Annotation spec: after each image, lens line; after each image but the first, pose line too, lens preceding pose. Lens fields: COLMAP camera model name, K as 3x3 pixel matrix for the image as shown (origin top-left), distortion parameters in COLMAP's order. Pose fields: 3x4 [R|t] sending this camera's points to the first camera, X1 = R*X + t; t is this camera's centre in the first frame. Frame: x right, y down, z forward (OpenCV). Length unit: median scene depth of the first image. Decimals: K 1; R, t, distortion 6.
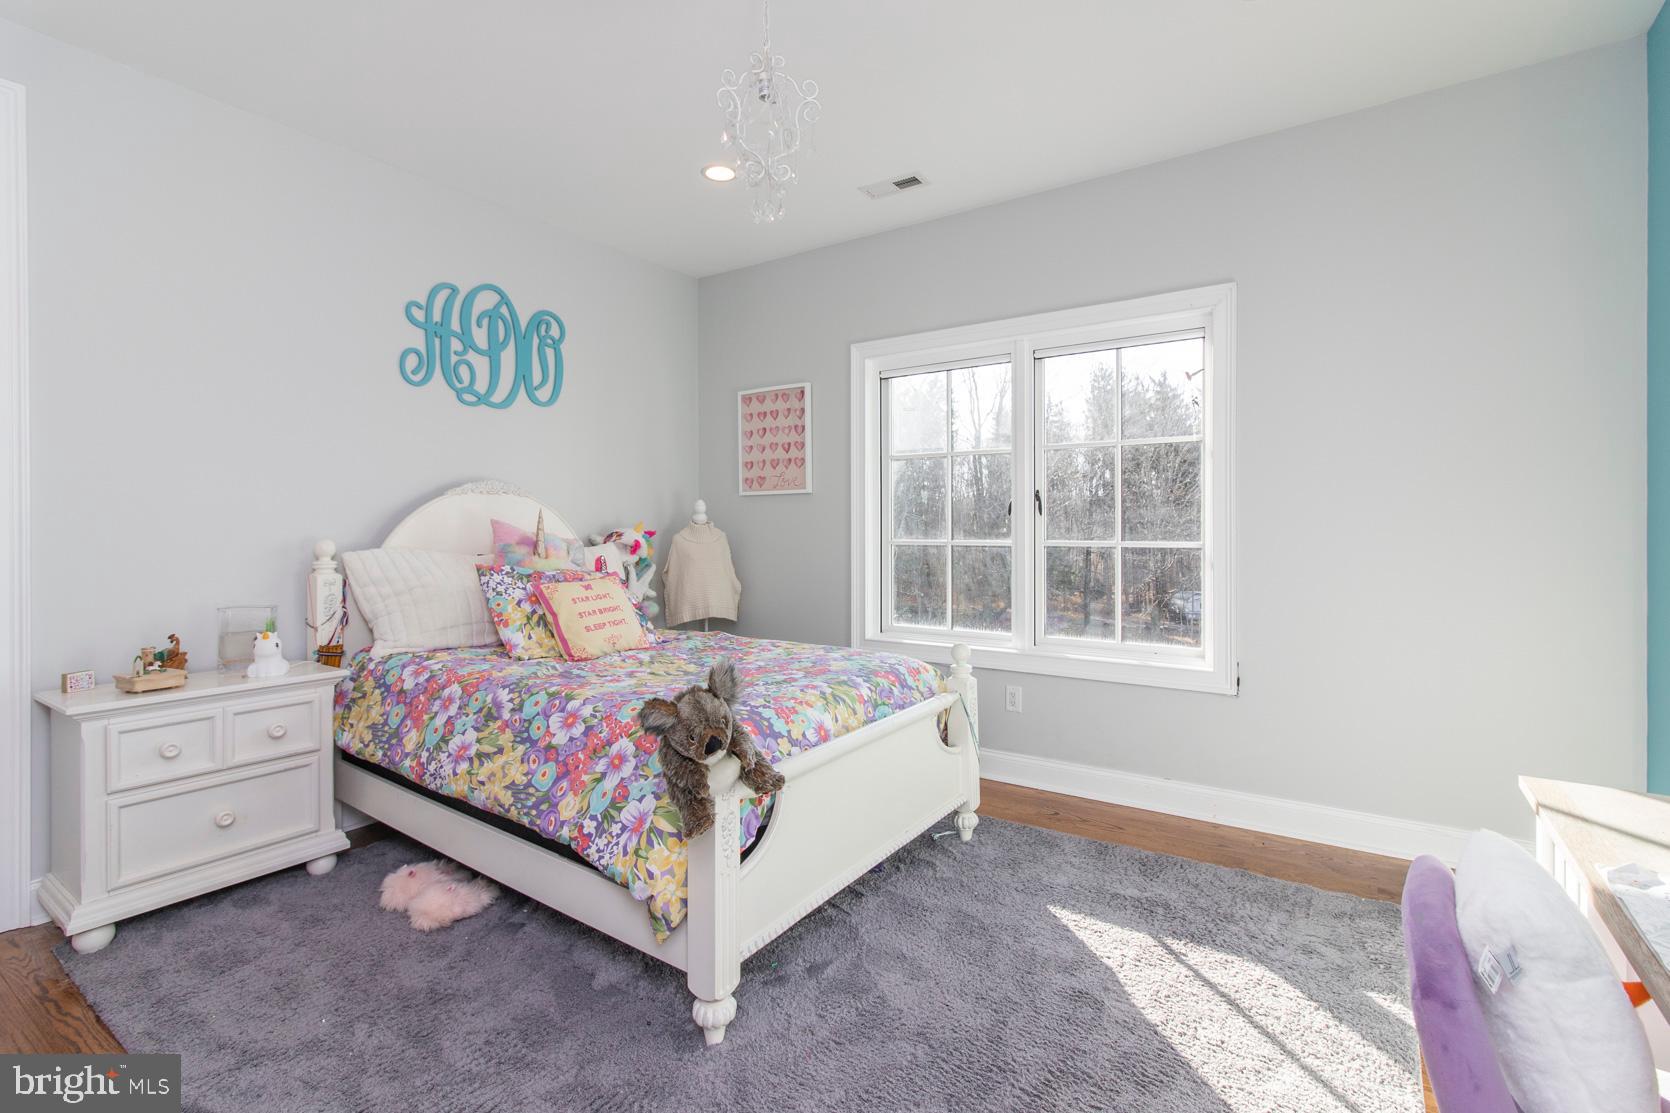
lens RADIAL K [[778.8, 0, 829.7], [0, 778.8, 523.0], [0, 0, 1]] dist [0.001822, -0.000558]
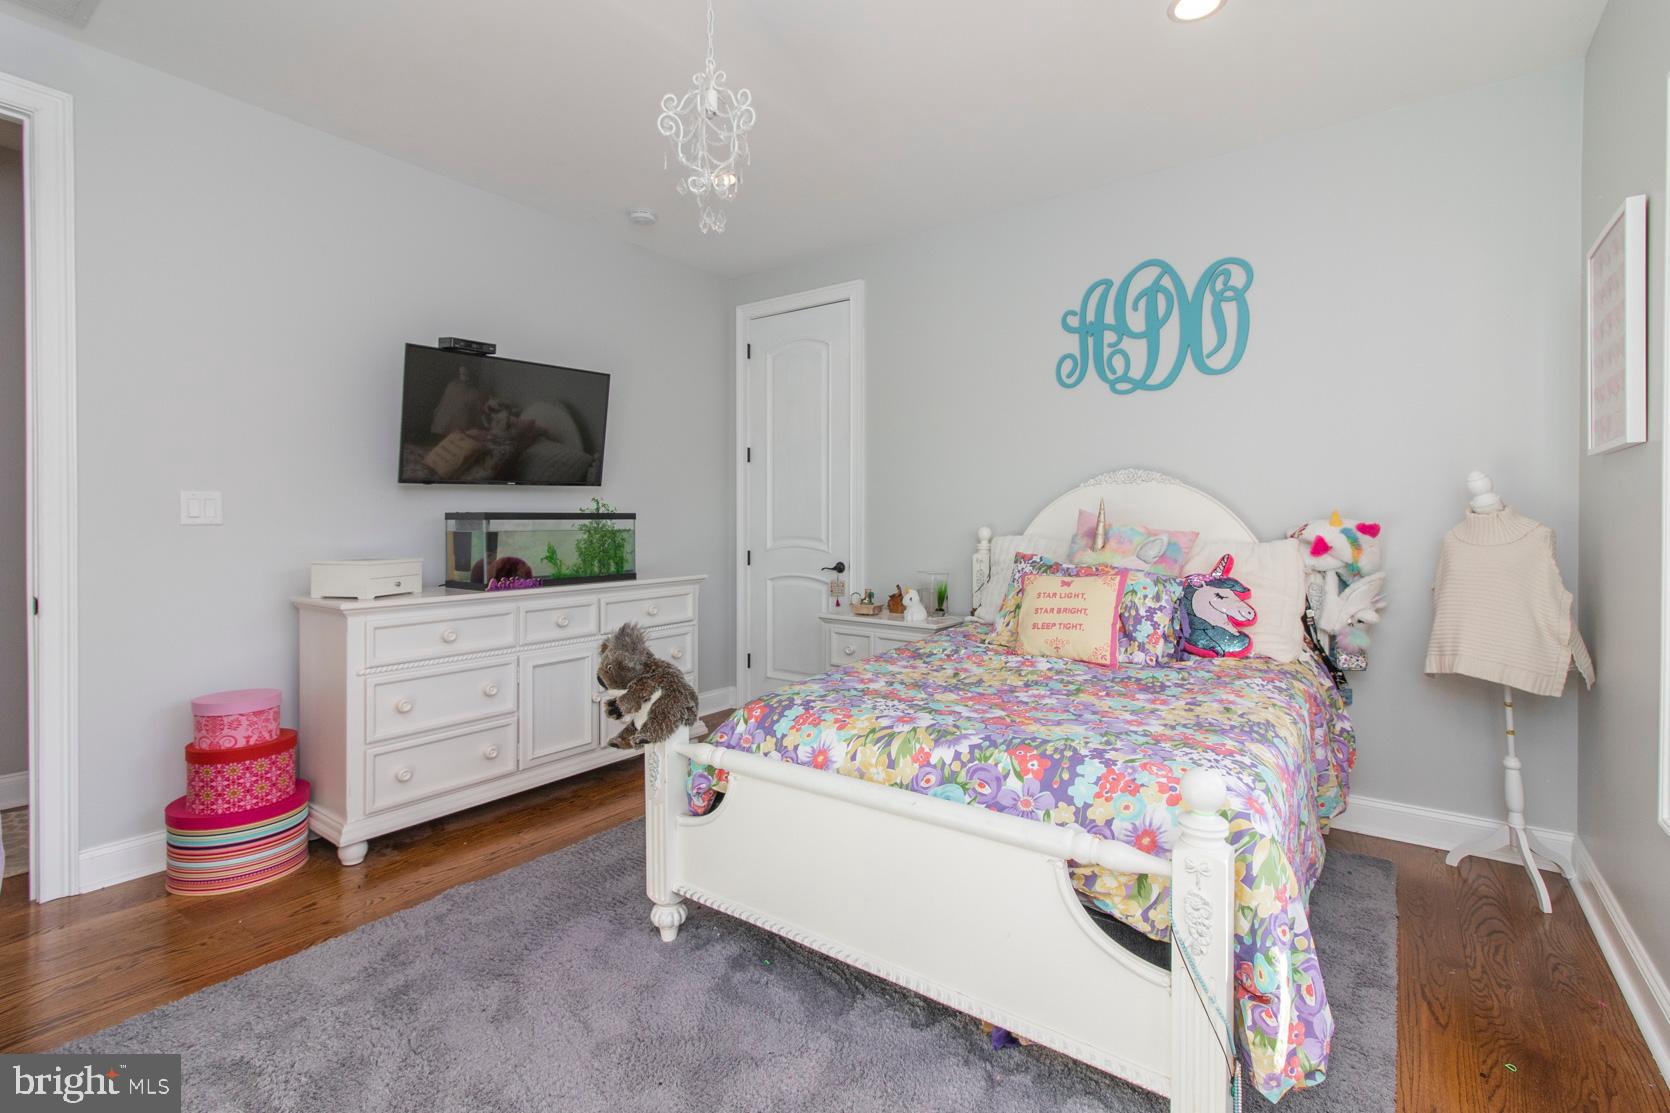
lens RADIAL K [[778.8, 0, 829.7], [0, 778.8, 523.0], [0, 0, 1]] dist [0.001822, -0.000558]
pose [[-0.048404, 0.009433, -0.998783, 0.546227], [0.007198, 0.999933, 0.009095, 0.000714], [0.998802, -0.006749, -0.048469, 0.678118]]
